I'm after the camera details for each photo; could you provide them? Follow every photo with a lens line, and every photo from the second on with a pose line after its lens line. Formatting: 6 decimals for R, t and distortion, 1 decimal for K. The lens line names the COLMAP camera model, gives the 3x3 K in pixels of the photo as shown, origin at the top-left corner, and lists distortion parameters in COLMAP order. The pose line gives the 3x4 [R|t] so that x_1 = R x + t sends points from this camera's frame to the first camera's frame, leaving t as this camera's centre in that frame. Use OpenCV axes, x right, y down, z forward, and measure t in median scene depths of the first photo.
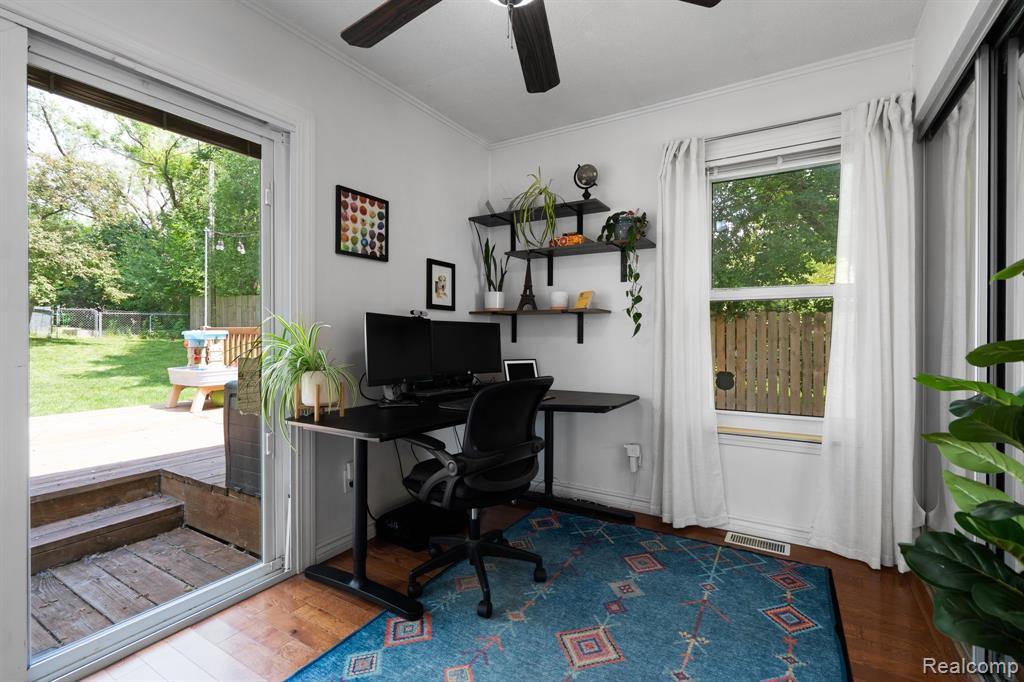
lens RADIAL K [[466.2, 0, 513.7], [0, 466.2, 339.1], [0, 0, 1]] dist [-0.005572, 0.001654]
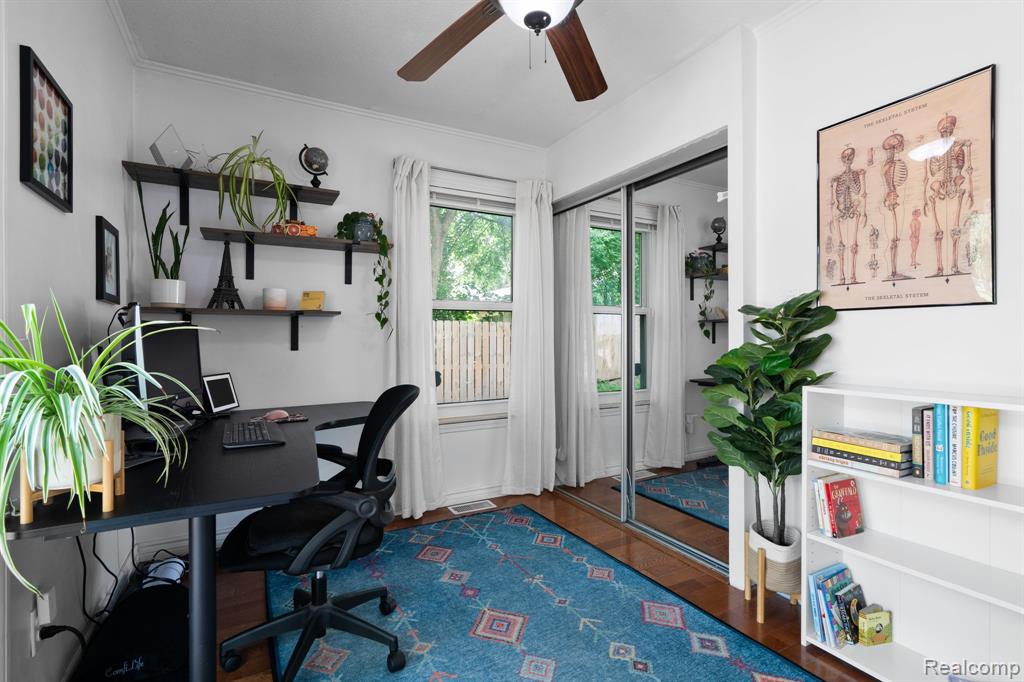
lens RADIAL K [[466.2, 0, 522.4], [0, 466.2, 338.6], [0, 0, 1]] dist [-0.005572, 0.001654]
pose [[0.504325, -0.006770, 0.863488, -0.459859], [0.016575, 0.999861, -0.001841, -0.004324], [-0.863355, 0.015241, 0.504367, 0.244303]]
